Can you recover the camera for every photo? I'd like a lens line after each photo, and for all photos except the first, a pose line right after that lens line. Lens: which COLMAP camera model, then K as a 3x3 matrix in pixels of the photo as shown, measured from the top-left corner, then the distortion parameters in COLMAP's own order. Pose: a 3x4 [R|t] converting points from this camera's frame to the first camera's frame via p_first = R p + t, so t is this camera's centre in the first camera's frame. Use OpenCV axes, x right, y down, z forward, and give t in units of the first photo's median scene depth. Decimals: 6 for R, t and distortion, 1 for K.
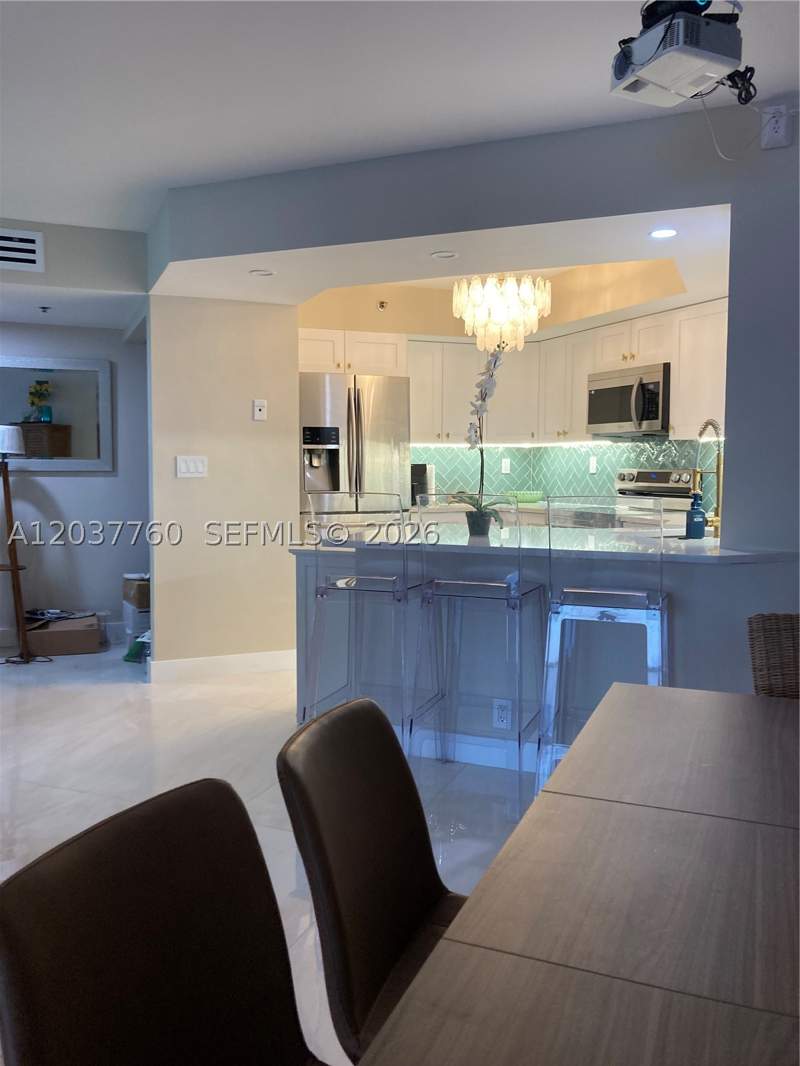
lens RADIAL K [[870.0, 0, 398.4], [0, 870.0, 531.9], [0, 0, 1]] dist [0.016927, 0.004713]
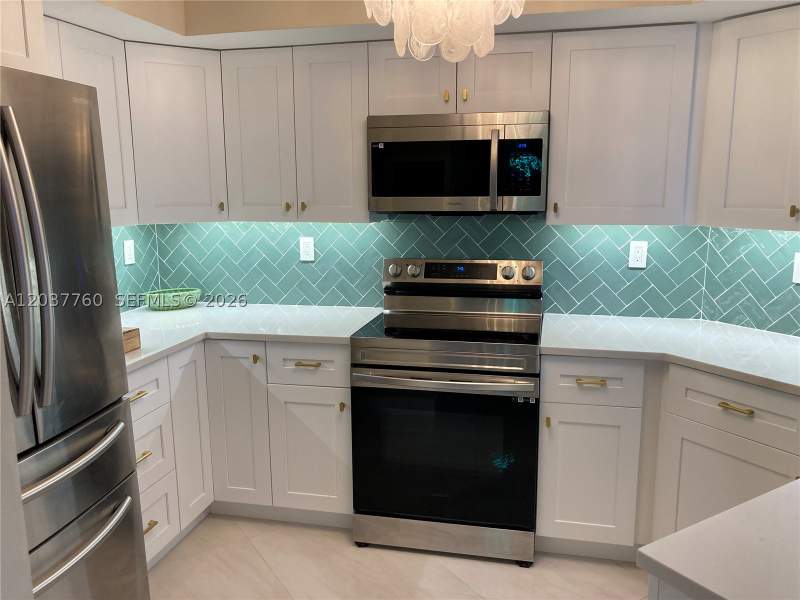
lens RADIAL K [[652.9, 0, 399.1], [0, 652.9, 299.9], [0, 0, 1]] dist [0.016927, 0.004713]
pose [[0.622365, -0.135520, 0.770906, -0.152915], [0.072425, 0.990643, 0.115679, -0.101831], [-0.779369, -0.016162, 0.626356, 0.683235]]
